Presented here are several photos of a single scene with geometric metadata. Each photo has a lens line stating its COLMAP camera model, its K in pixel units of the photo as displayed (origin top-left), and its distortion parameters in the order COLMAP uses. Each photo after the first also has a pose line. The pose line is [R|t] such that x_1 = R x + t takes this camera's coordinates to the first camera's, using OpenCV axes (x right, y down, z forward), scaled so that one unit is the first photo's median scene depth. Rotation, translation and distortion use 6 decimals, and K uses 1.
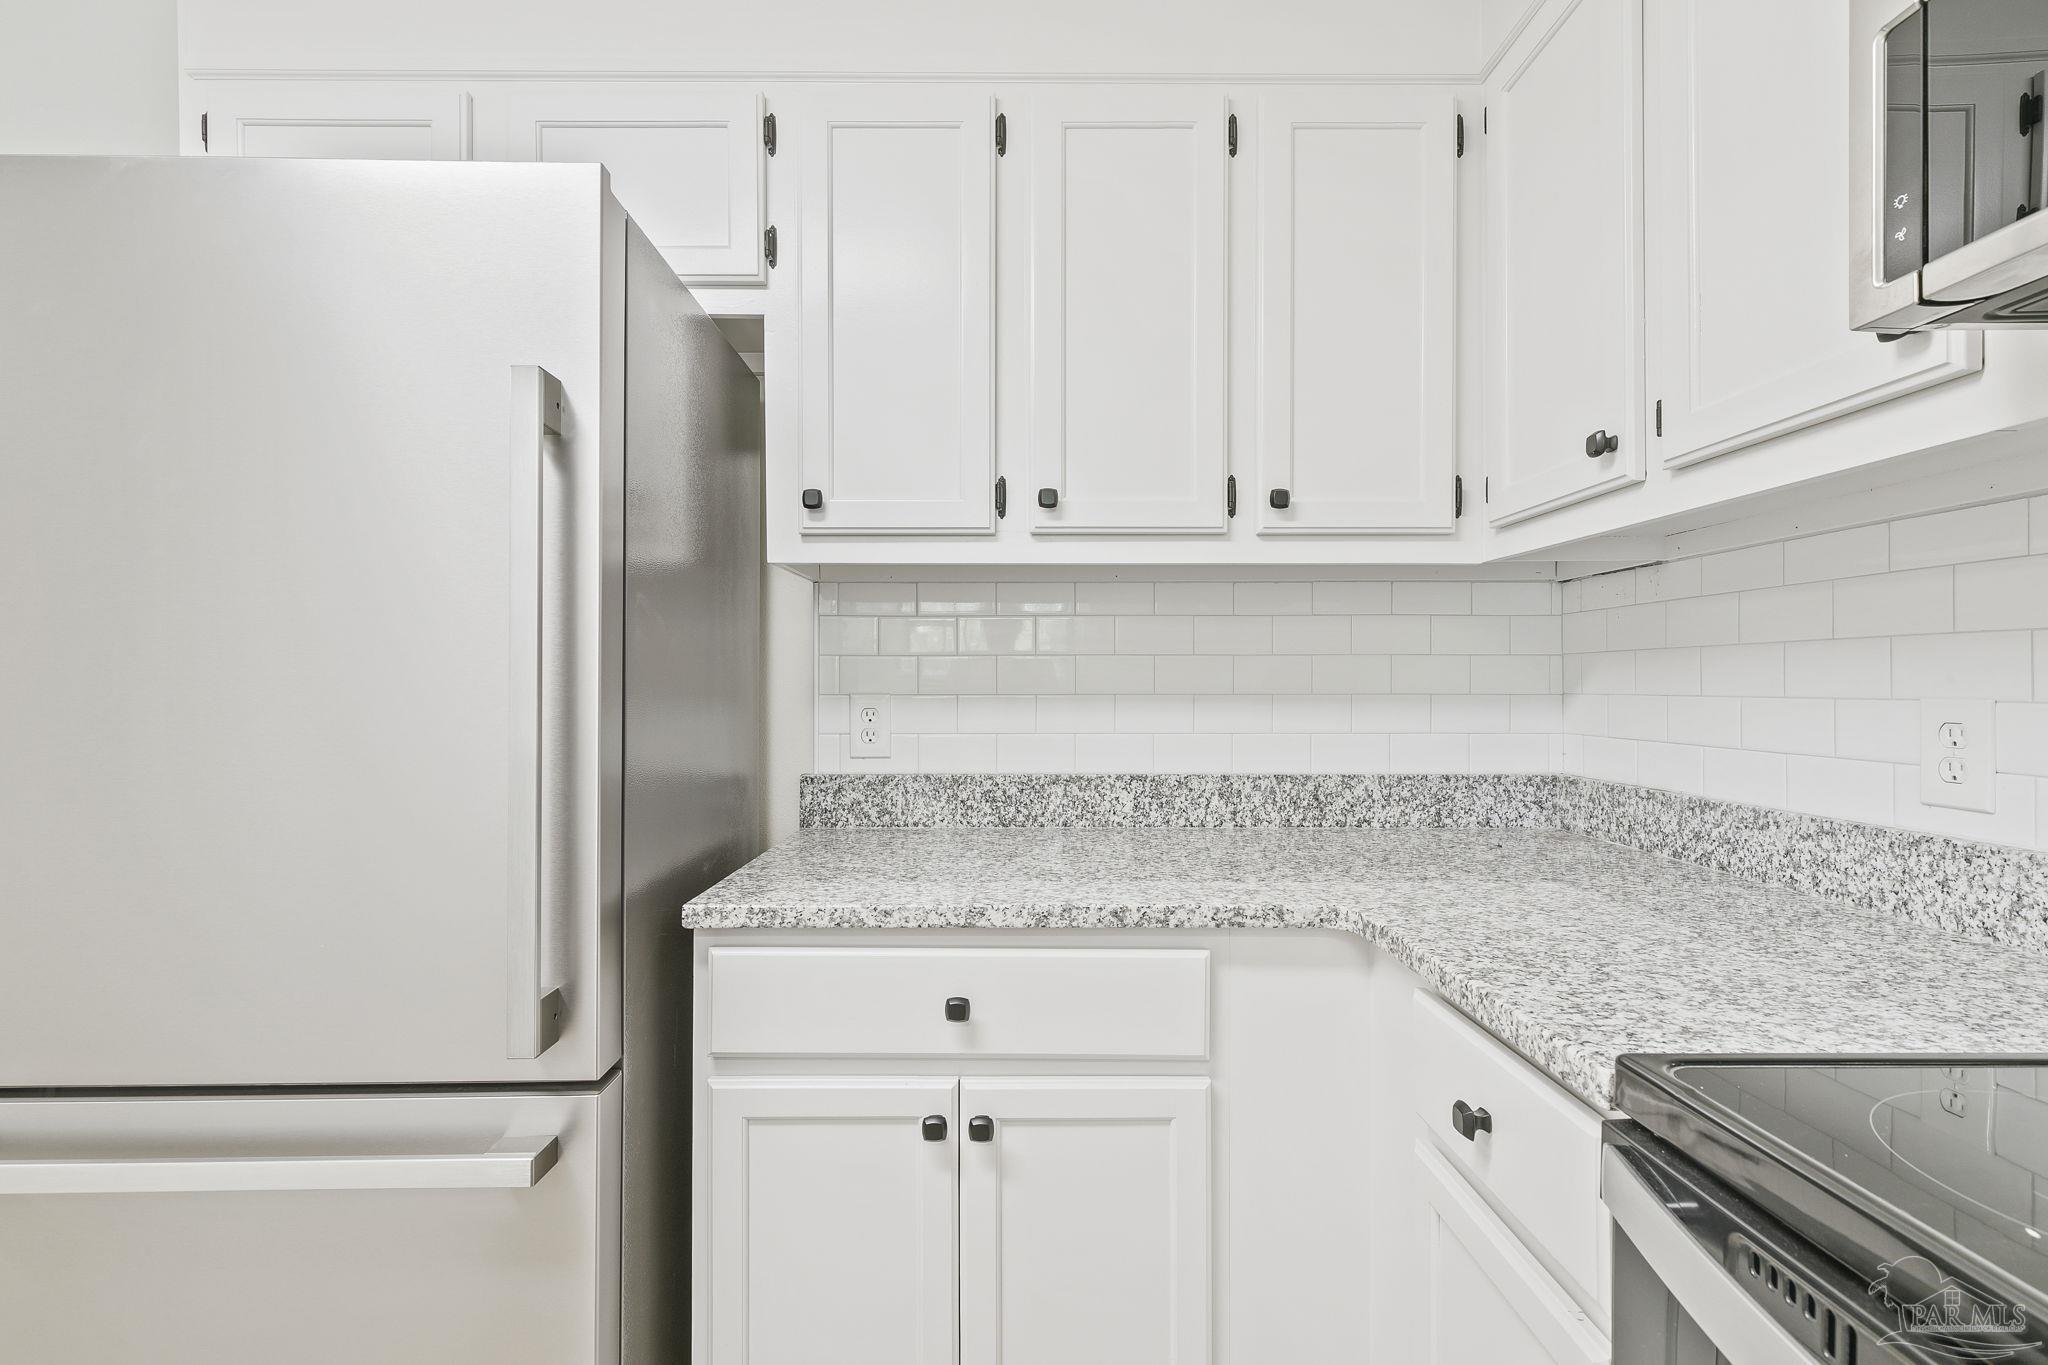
lens RADIAL K [[932.2, 0, 1034.3], [0, 932.2, 683.1], [0, 0, 1]] dist [0.006469, -0.001342]
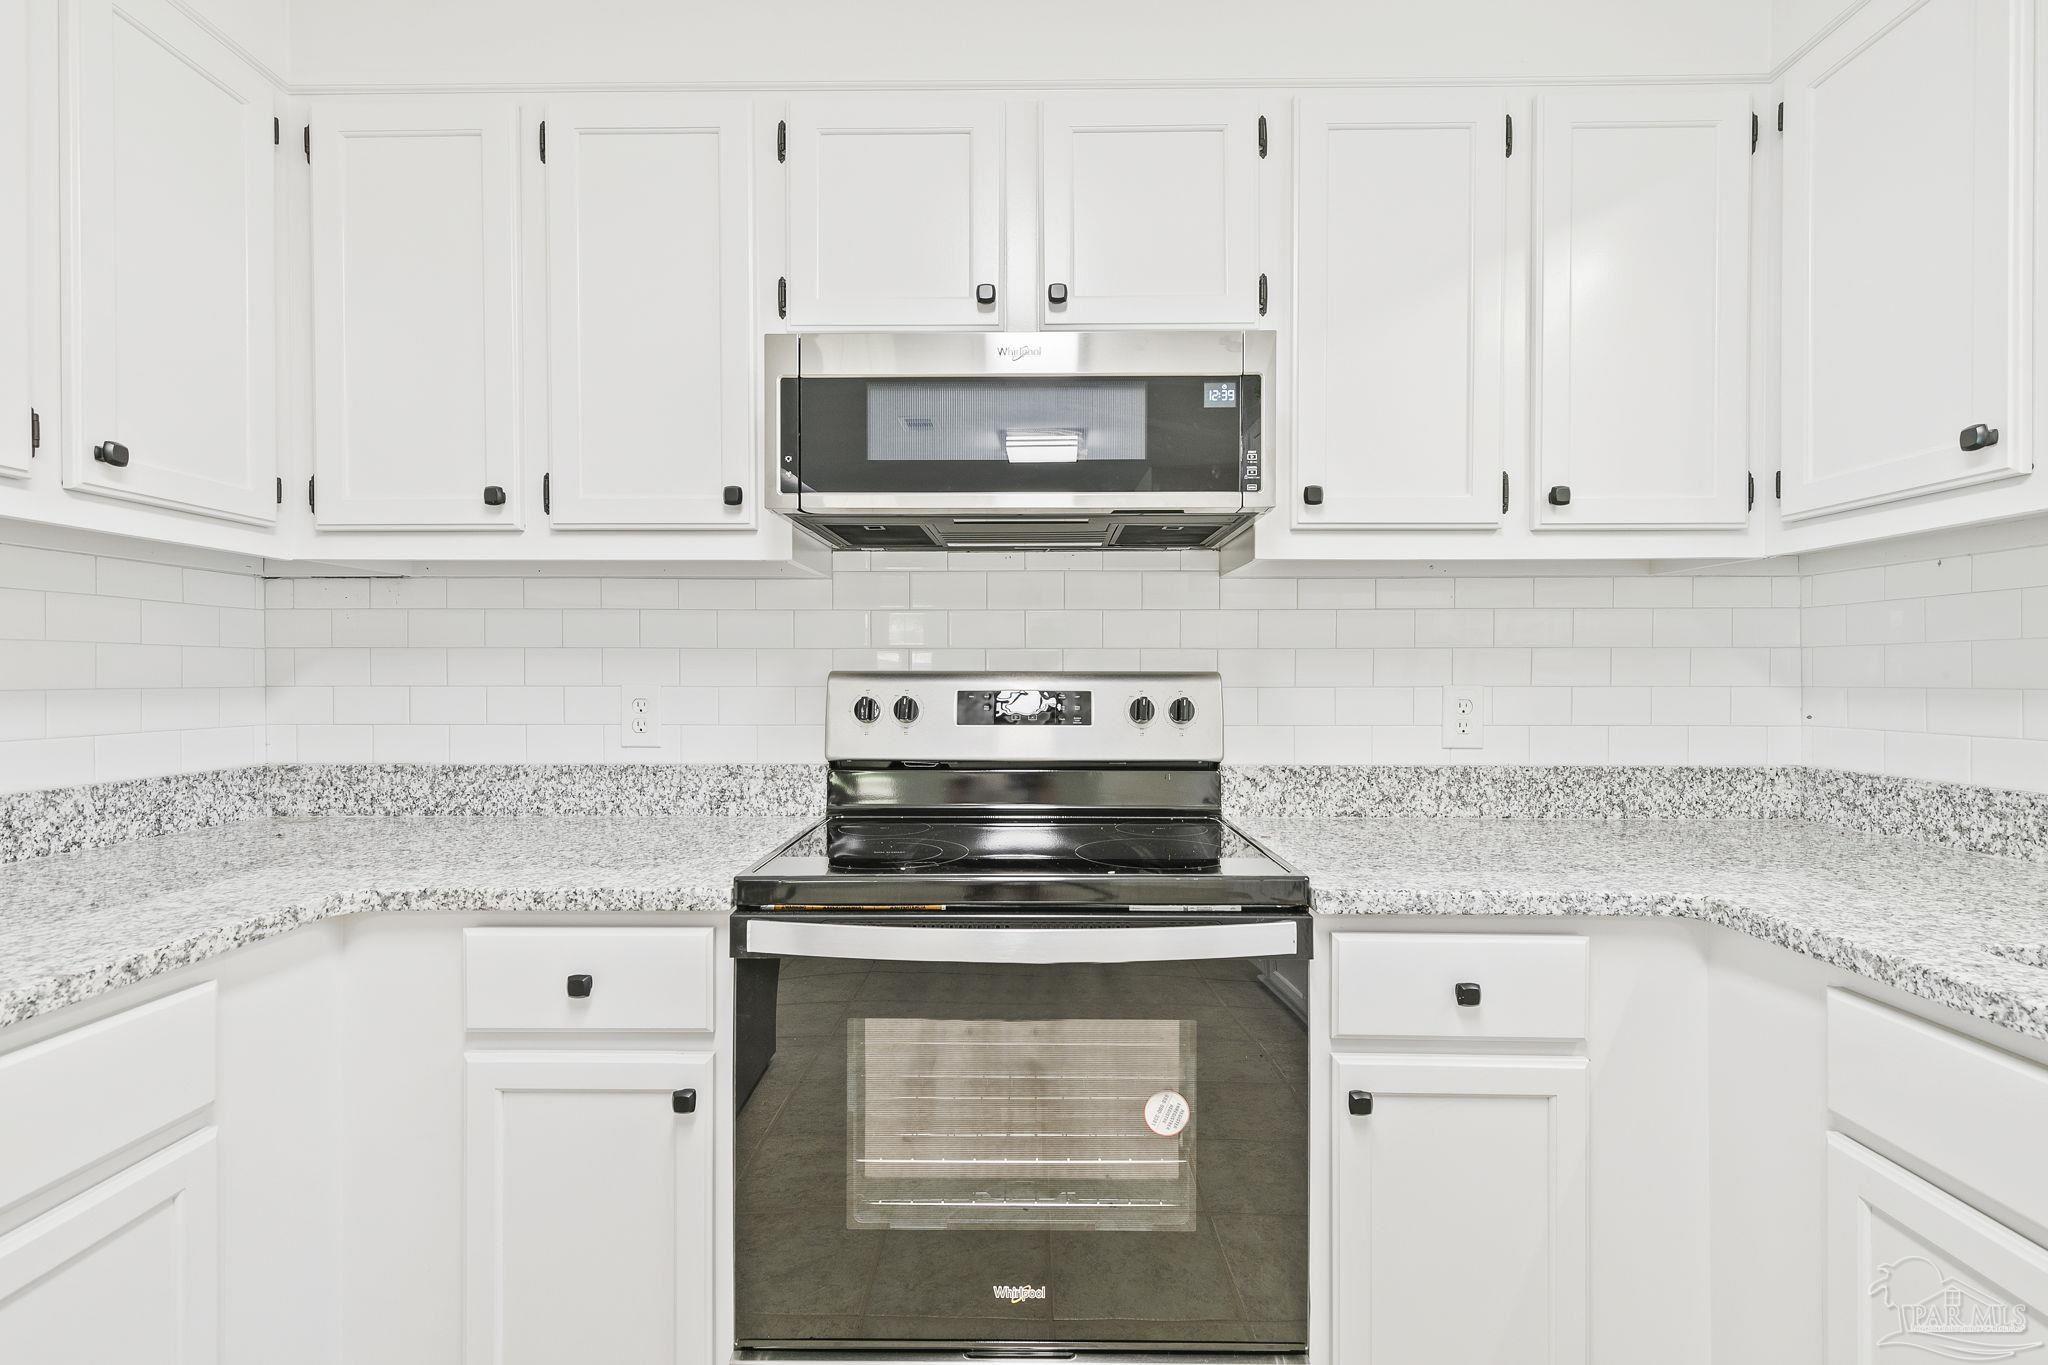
lens RADIAL K [[932.2, 0, 1019.1], [0, 932.2, 678.3], [0, 0, 1]] dist [0.006469, -0.001342]
pose [[0.024985, -0.003743, 0.999681, -0.568666], [-0.001143, 0.999992, 0.003772, -0.002746], [-0.999687, -0.001237, 0.024981, 0.181443]]
